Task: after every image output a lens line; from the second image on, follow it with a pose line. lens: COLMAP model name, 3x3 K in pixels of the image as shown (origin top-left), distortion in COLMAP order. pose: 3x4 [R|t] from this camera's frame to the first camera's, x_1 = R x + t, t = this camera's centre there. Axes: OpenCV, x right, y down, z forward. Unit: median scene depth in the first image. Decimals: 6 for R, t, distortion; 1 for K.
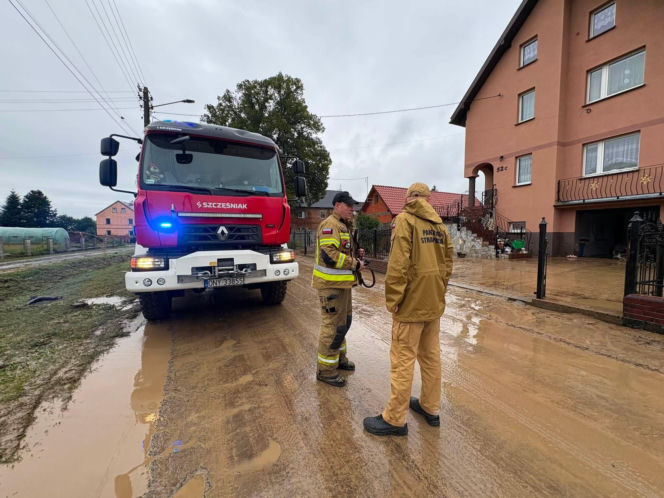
lens RADIAL K [[261.2, 0, 332.0], [0, 261.2, 249.0], [0, 0, 1]] dist [-0.001843, -0.000109]
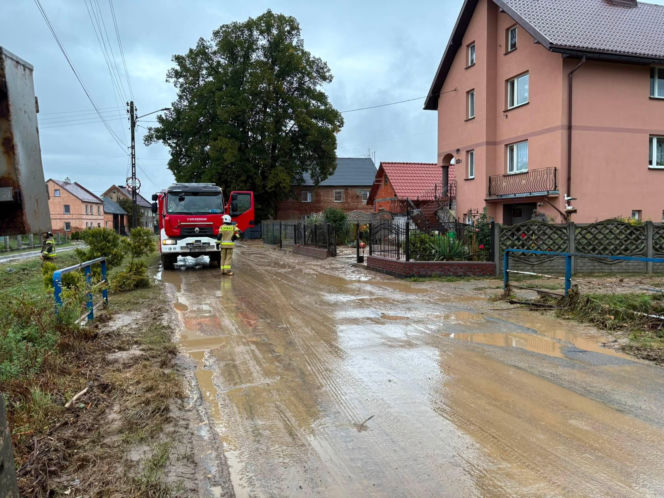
lens RADIAL K [[490.9, 0, 332.0], [0, 490.9, 249.0], [0, 0, 1]] dist [0.006994, 0.001671]
pose [[0.991925, -0.004994, -0.126729, 0.345924], [0.004565, 0.999983, -0.003671, 0.033707], [0.126745, 0.003063, 0.991931, -0.829697]]
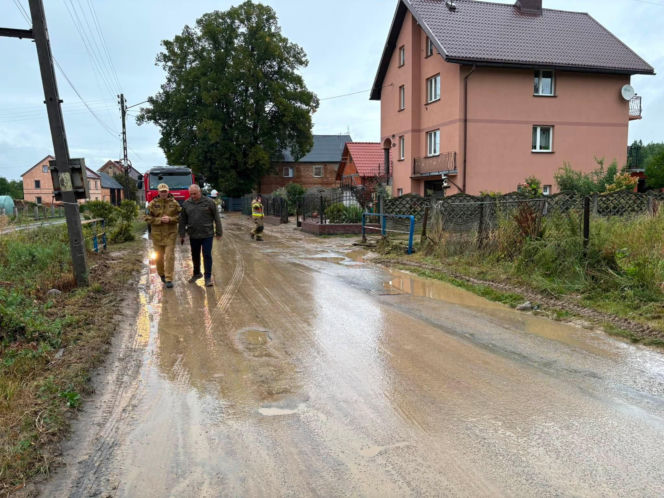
lens RADIAL K [[490.9, 0, 332.0], [0, 490.9, 249.0], [0, 0, 1]] dist [0.006994, 0.001671]
pose [[0.992218, -0.001509, -0.124505, 0.557925], [0.007749, 0.998737, 0.049645, 0.056643], [0.124273, -0.050223, 0.990976, -1.168813]]
